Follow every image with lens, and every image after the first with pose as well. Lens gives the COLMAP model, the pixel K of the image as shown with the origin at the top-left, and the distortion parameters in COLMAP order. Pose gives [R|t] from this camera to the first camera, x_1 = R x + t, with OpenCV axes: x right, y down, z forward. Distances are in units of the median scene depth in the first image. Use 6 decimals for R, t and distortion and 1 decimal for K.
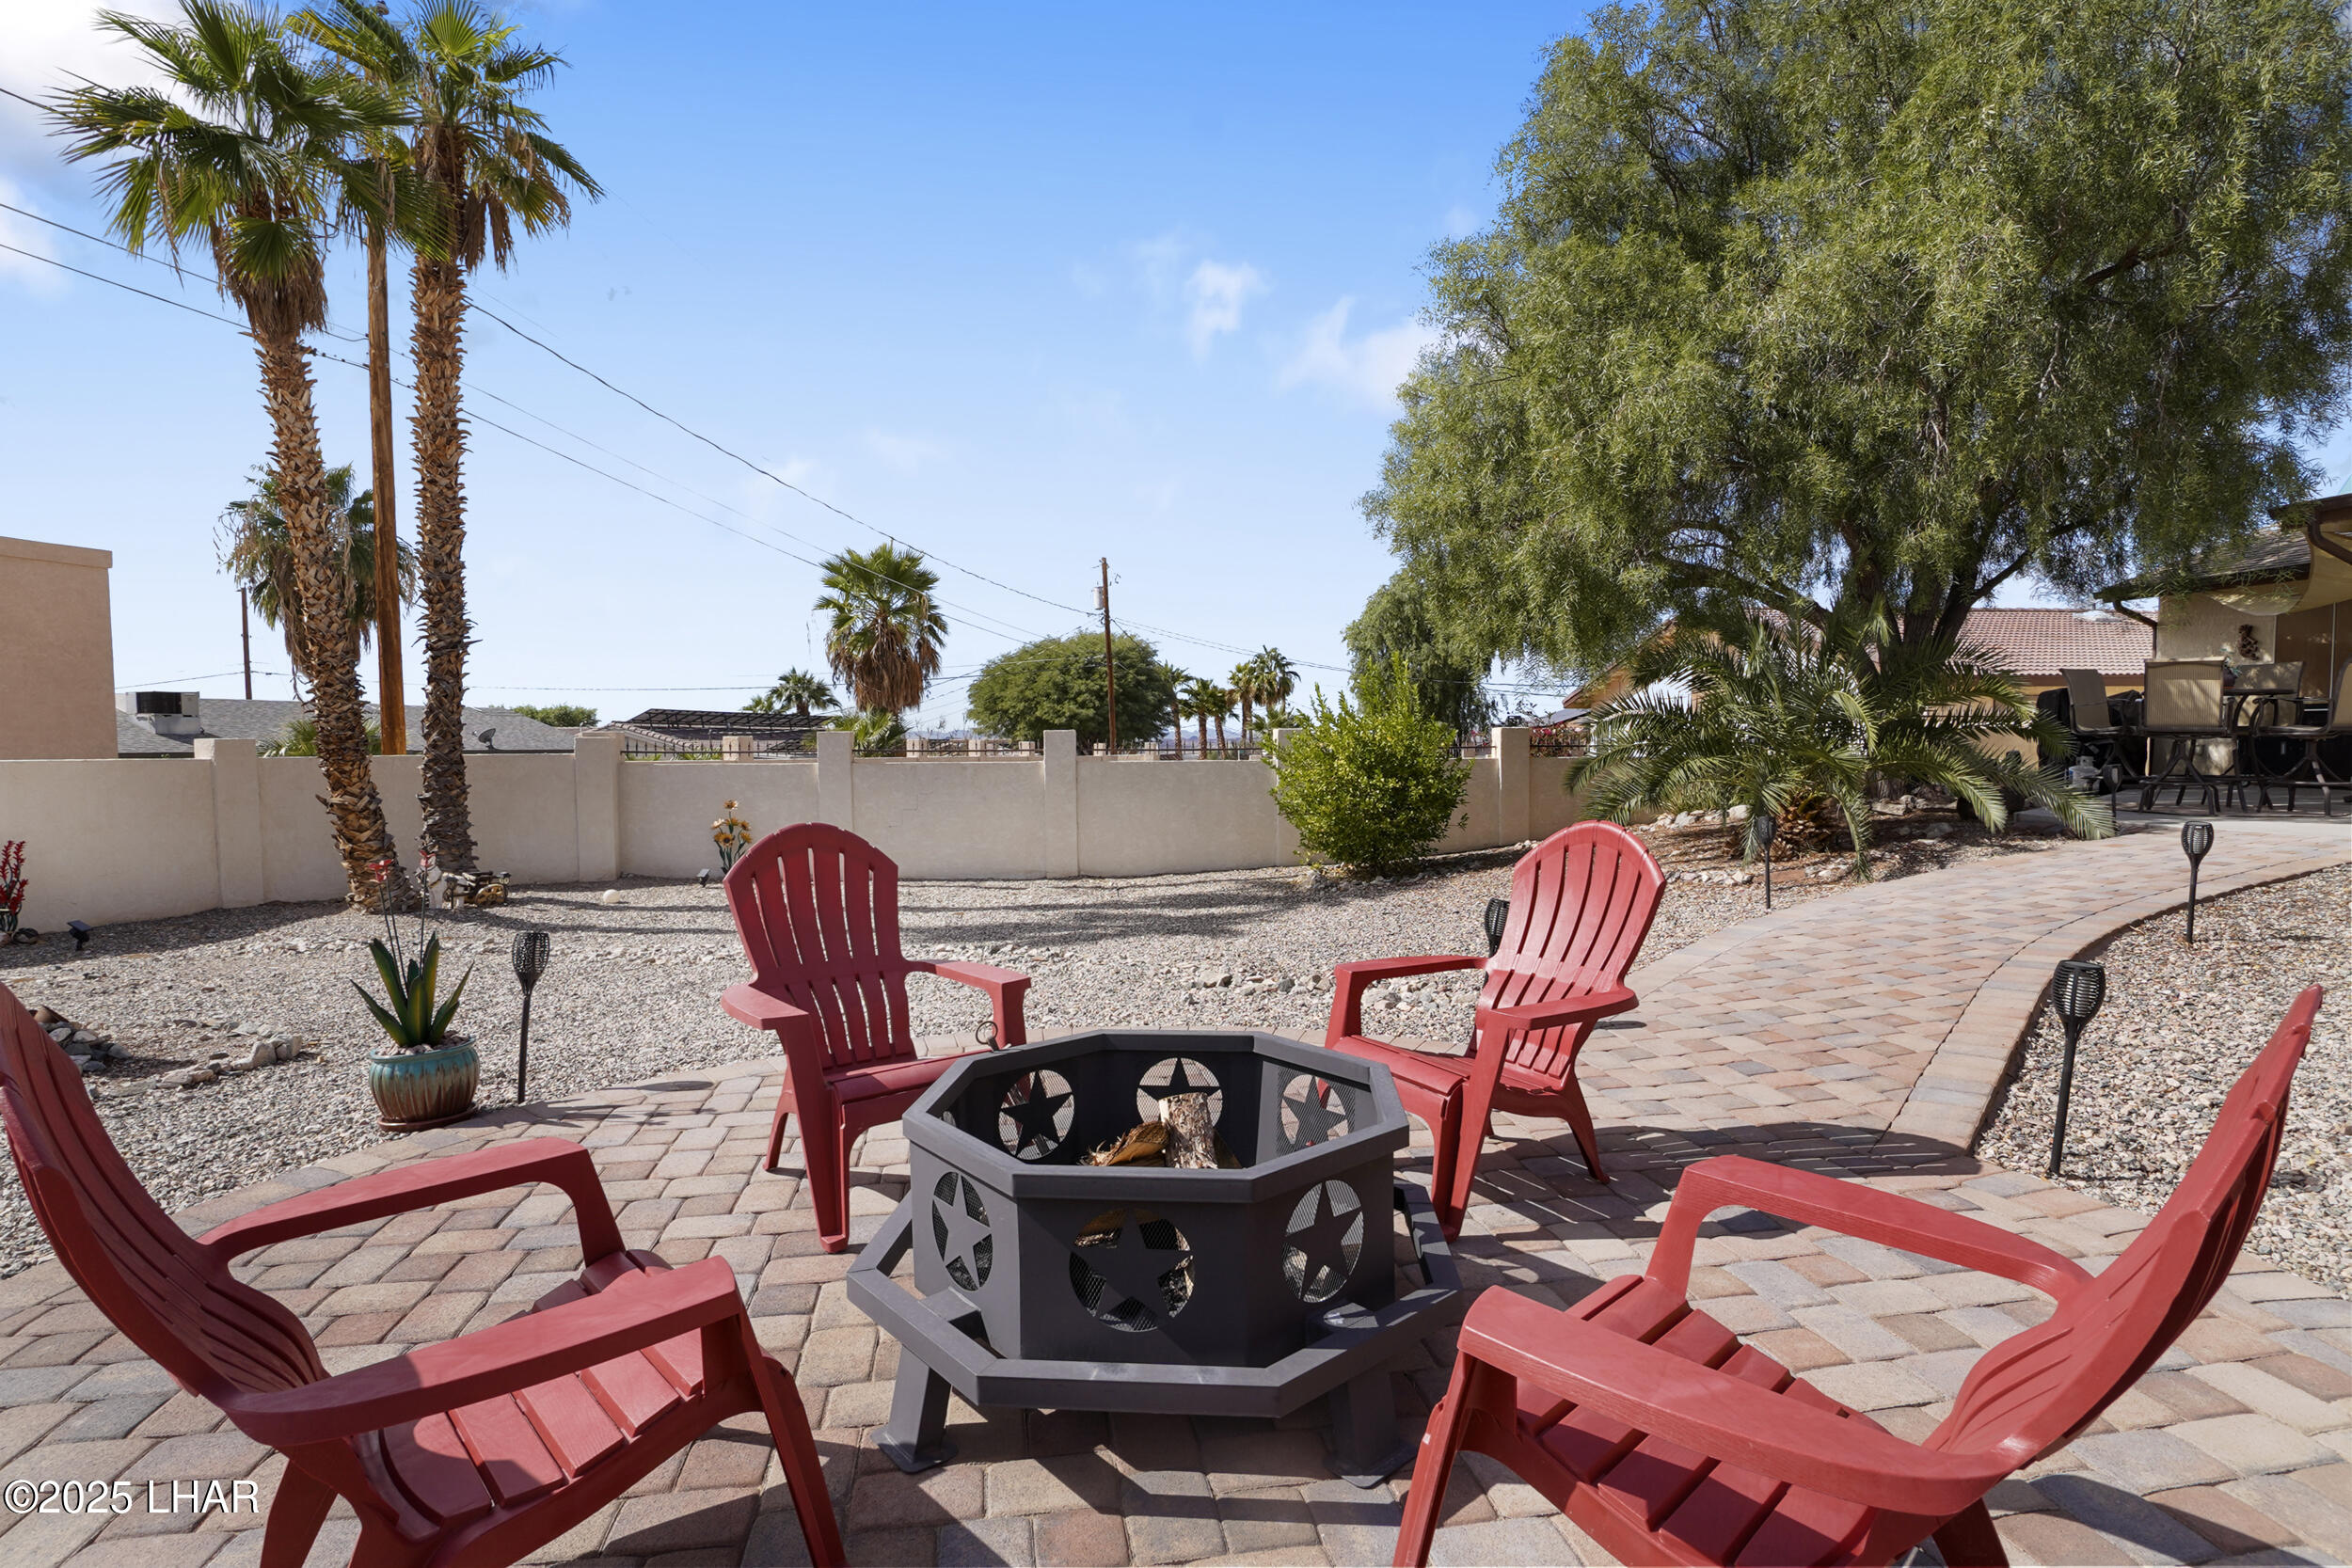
lens RADIAL K [[1153.5, 0, 1175.6], [0, 1153.5, 827.9], [0, 0, 1]] dist [-0.023694, -0.000171]
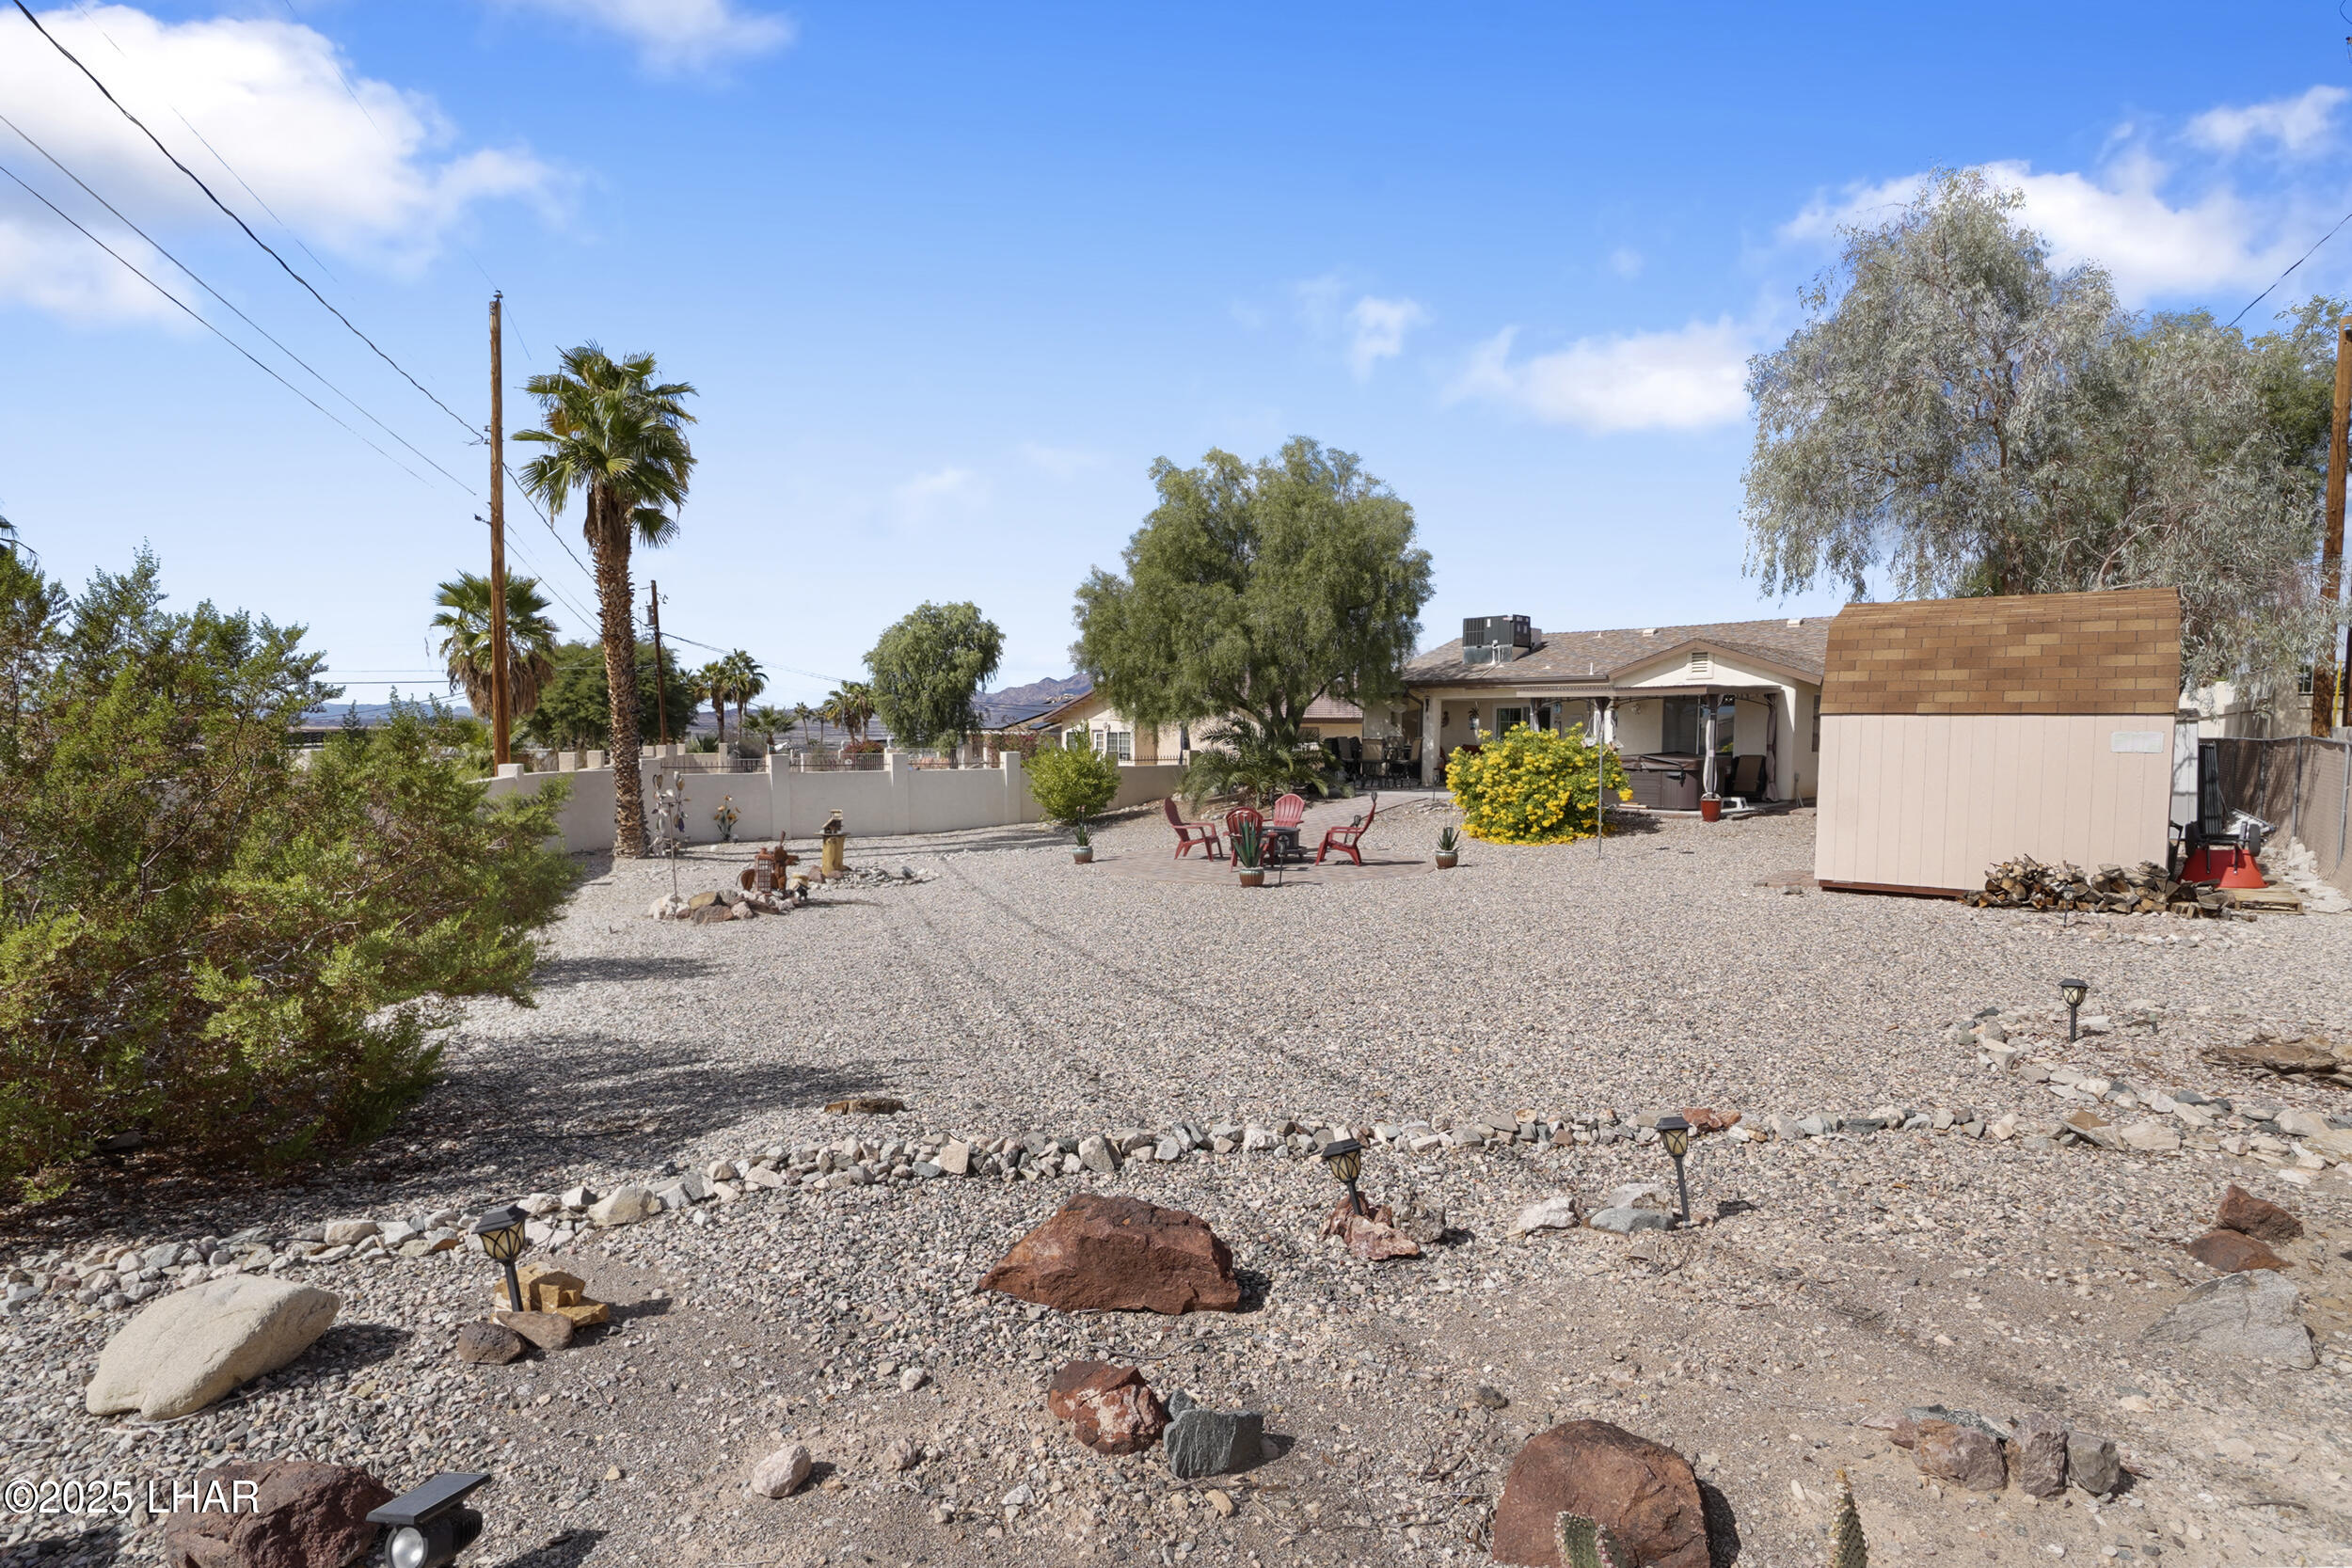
lens RADIAL K [[1153.5, 0, 1175.6], [0, 1153.5, 827.9], [0, 0, 1]] dist [-0.023694, -0.000171]
pose [[0.849666, -0.034504, 0.526191, -0.948189], [0.026340, 0.999388, 0.023000, 0.004152], [-0.526663, -0.005682, 0.850055, -1.074717]]
